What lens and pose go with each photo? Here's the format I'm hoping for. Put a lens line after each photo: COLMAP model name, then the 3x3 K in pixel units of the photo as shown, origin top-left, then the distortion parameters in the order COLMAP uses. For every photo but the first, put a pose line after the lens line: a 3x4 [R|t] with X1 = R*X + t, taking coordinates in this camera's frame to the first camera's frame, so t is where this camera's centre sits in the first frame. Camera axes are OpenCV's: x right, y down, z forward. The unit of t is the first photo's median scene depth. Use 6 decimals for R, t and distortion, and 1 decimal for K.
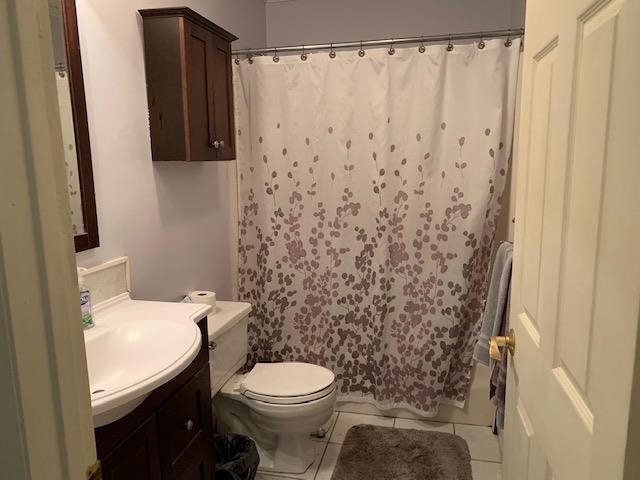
lens RADIAL K [[479.2, 0, 318.3], [0, 479.2, 238.9], [0, 0, 1]] dist [0.009761, -0.033624]
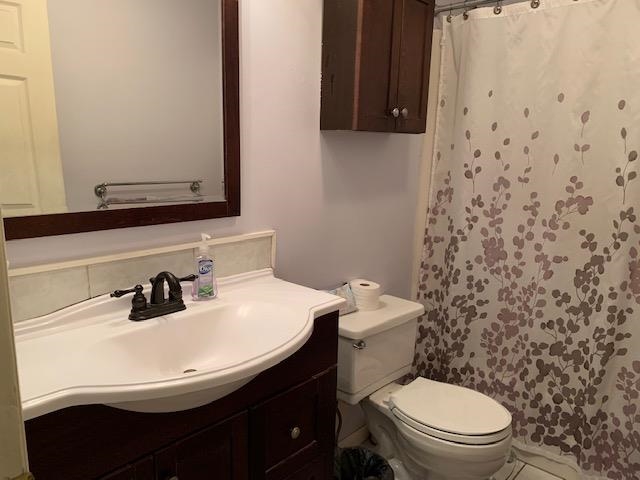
lens RADIAL K [[479.2, 0, 317.1], [0, 479.2, 240.8], [0, 0, 1]] dist [0.009761, -0.033624]
pose [[0.865811, 0.125896, -0.484274, 0.084522], [-0.114114, 0.992006, 0.053871, -0.001870], [0.487185, 0.008620, 0.873256, 0.161261]]
